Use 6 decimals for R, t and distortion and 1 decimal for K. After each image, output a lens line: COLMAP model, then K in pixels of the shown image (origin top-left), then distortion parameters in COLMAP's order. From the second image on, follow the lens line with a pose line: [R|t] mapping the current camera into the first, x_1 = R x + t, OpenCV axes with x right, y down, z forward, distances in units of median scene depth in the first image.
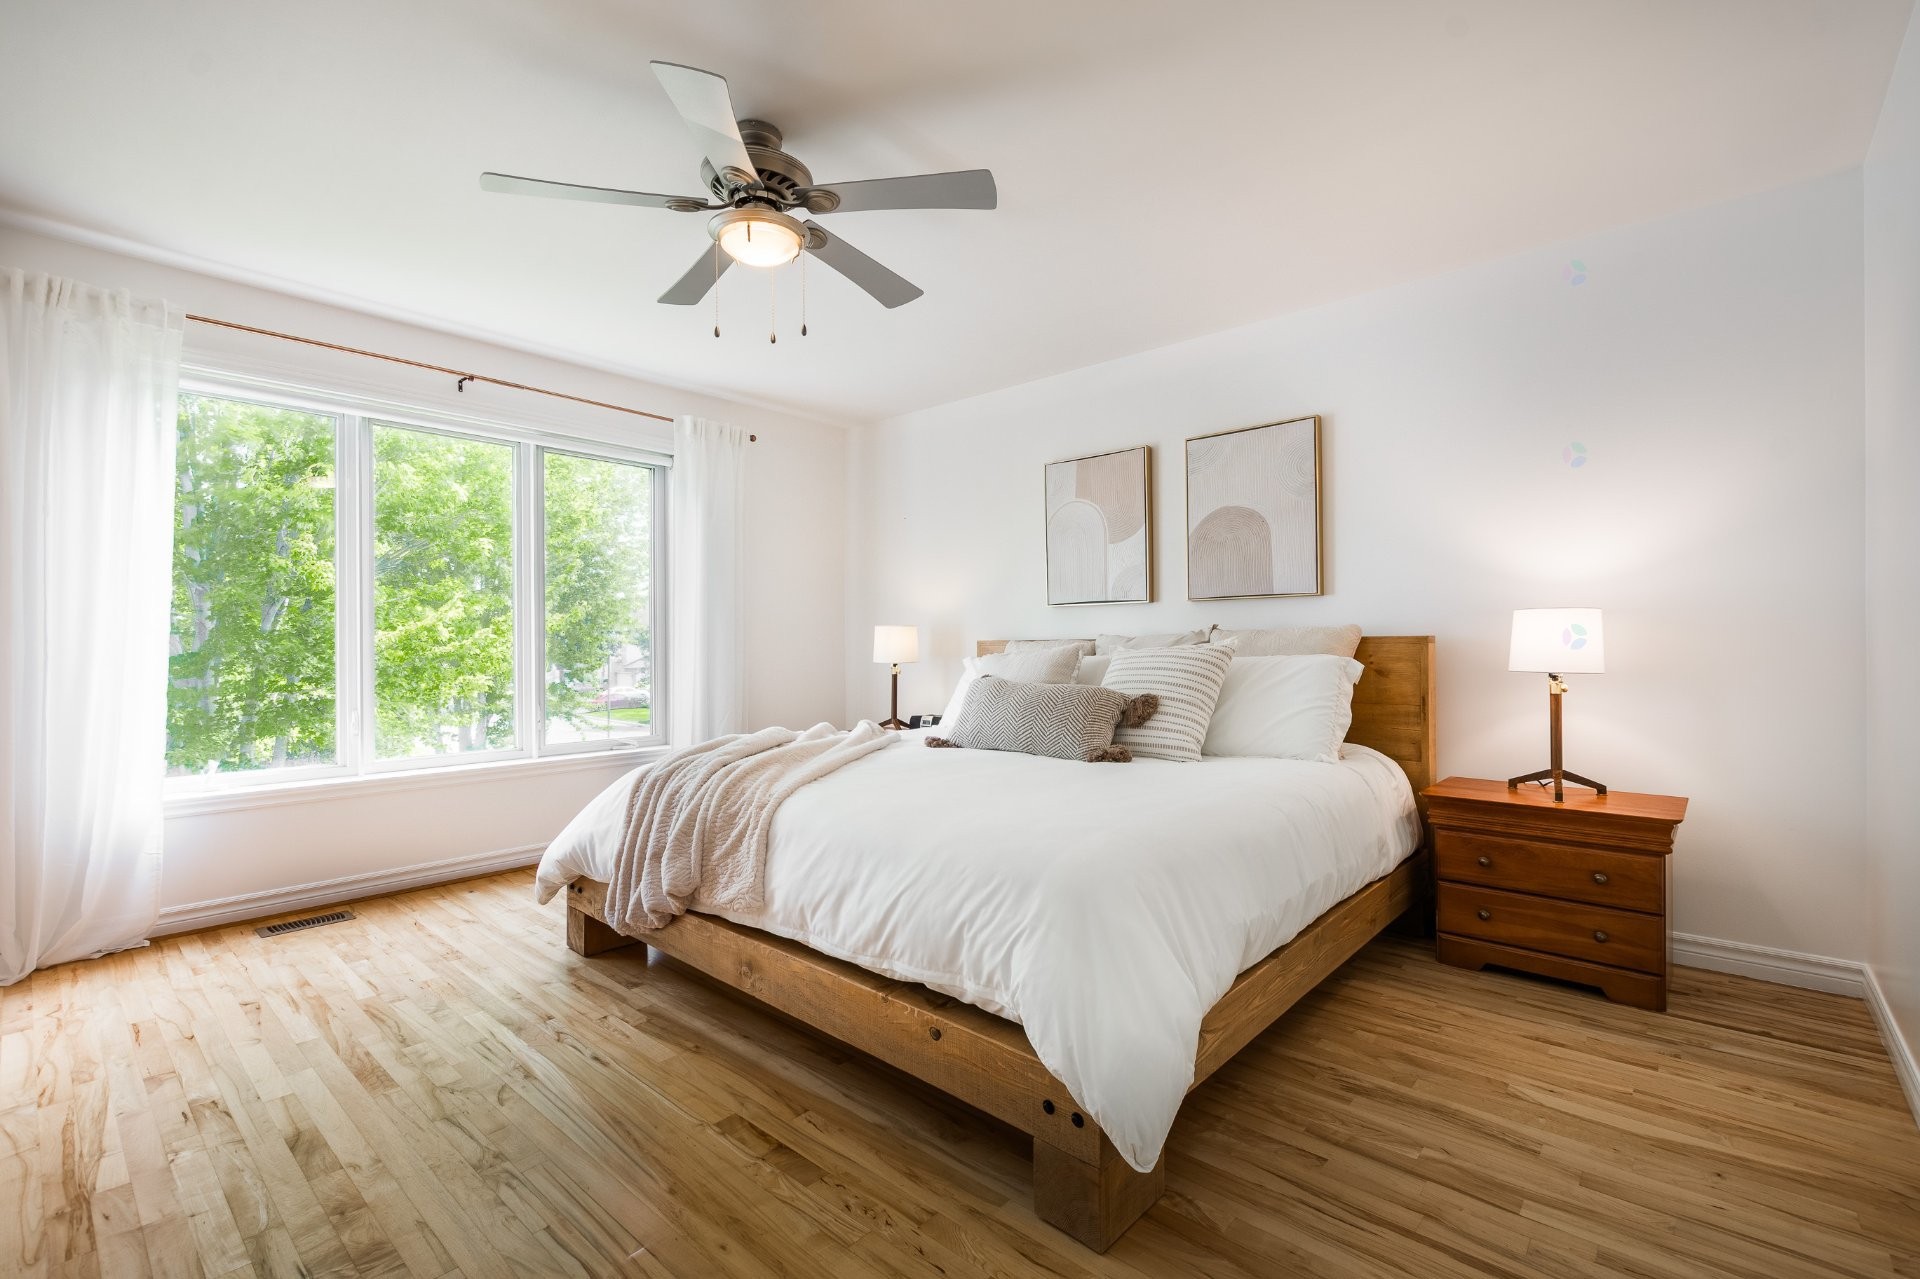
lens RADIAL K [[839.3, 0, 975.5], [0, 839.3, 633.9], [0, 0, 1]] dist [-0.003867, 0.000088]
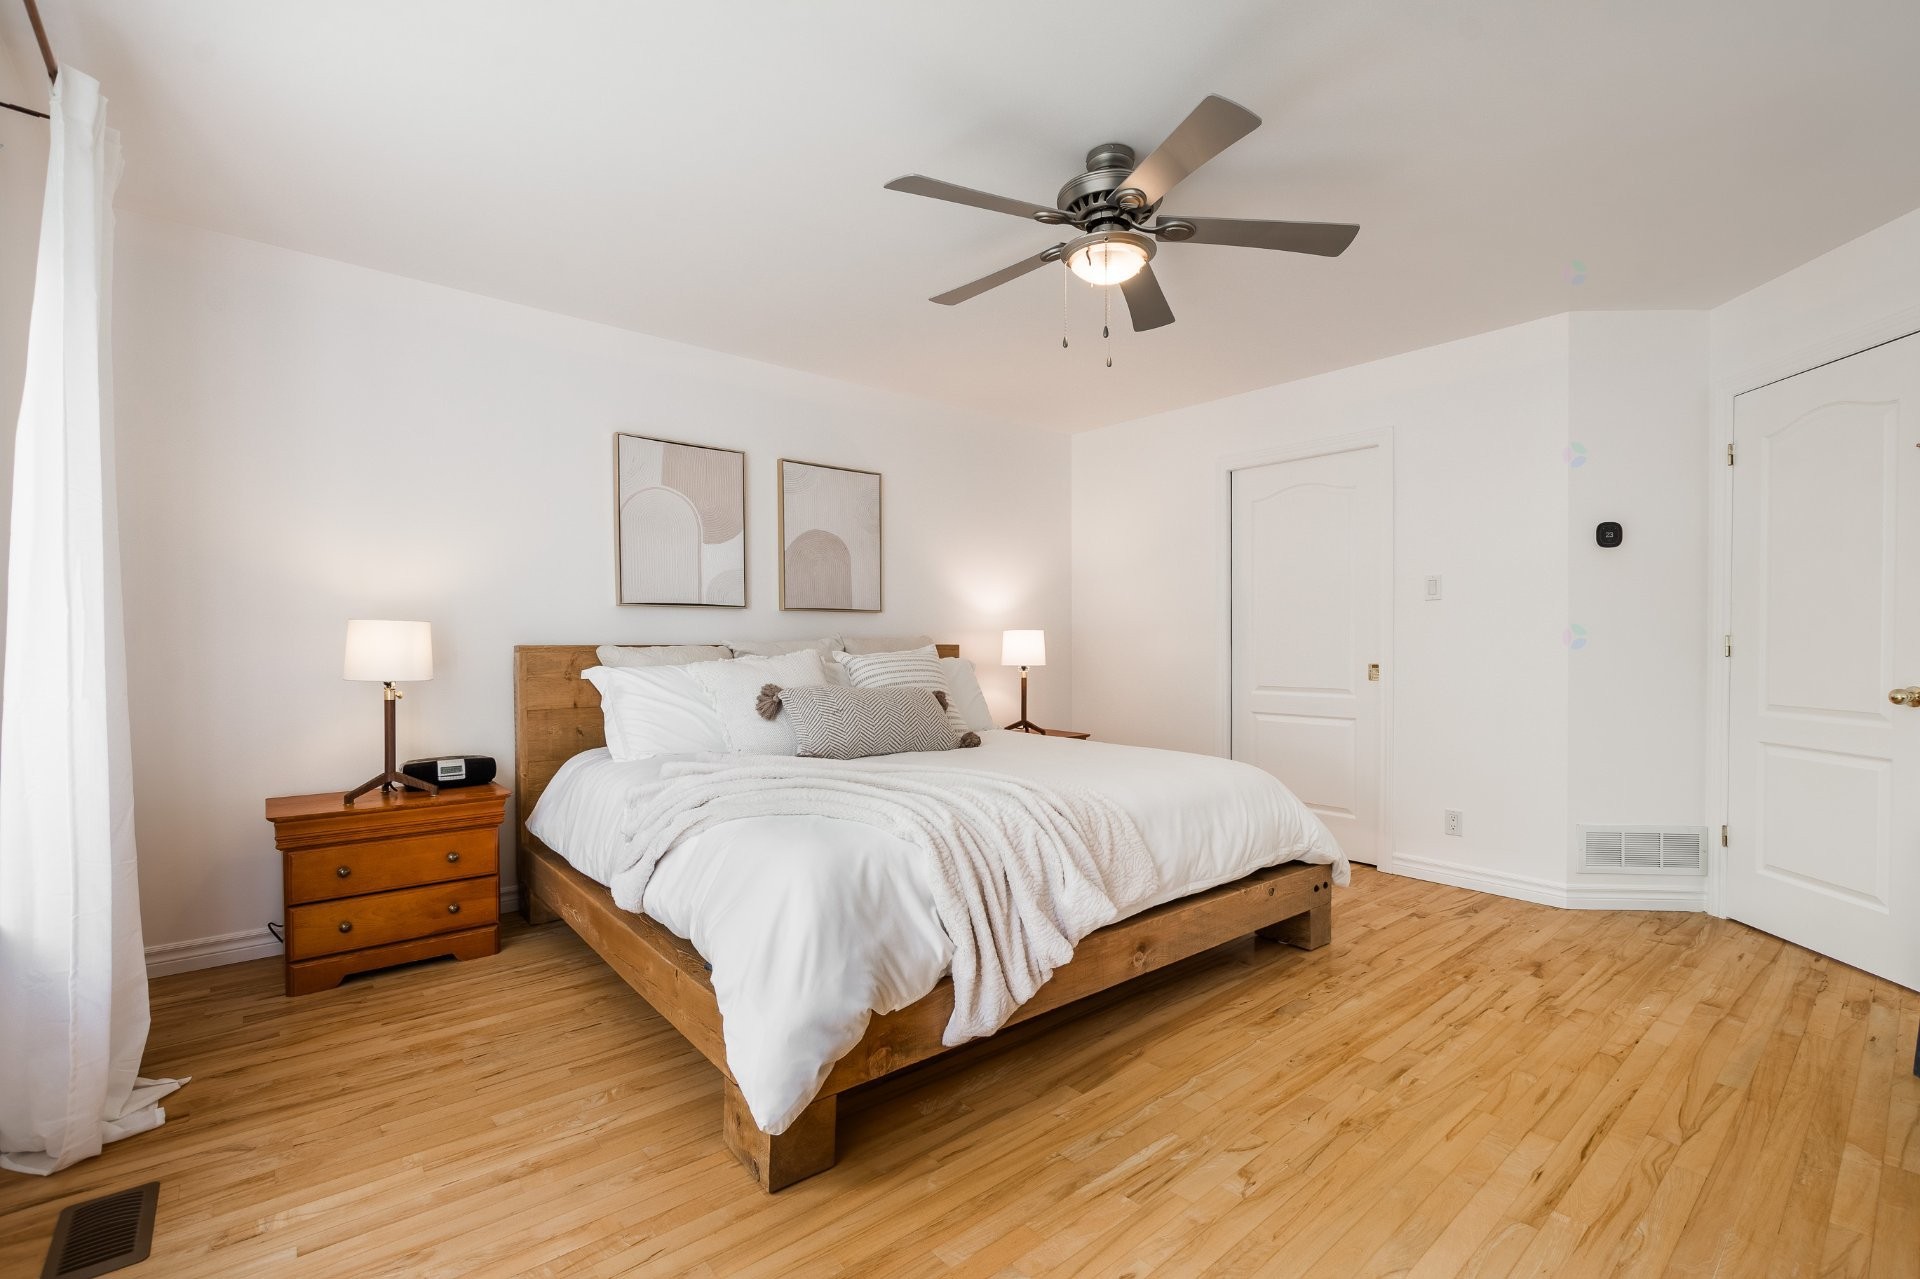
lens RADIAL K [[839.3, 0, 975.0], [0, 839.3, 649.9], [0, 0, 1]] dist [-0.003867, 0.000088]
pose [[0.145229, -0.000529, 0.989398, -1.168246], [-0.010001, 0.999948, 0.002003, 0.009977], [-0.989348, -0.010186, 0.145216, 0.903976]]
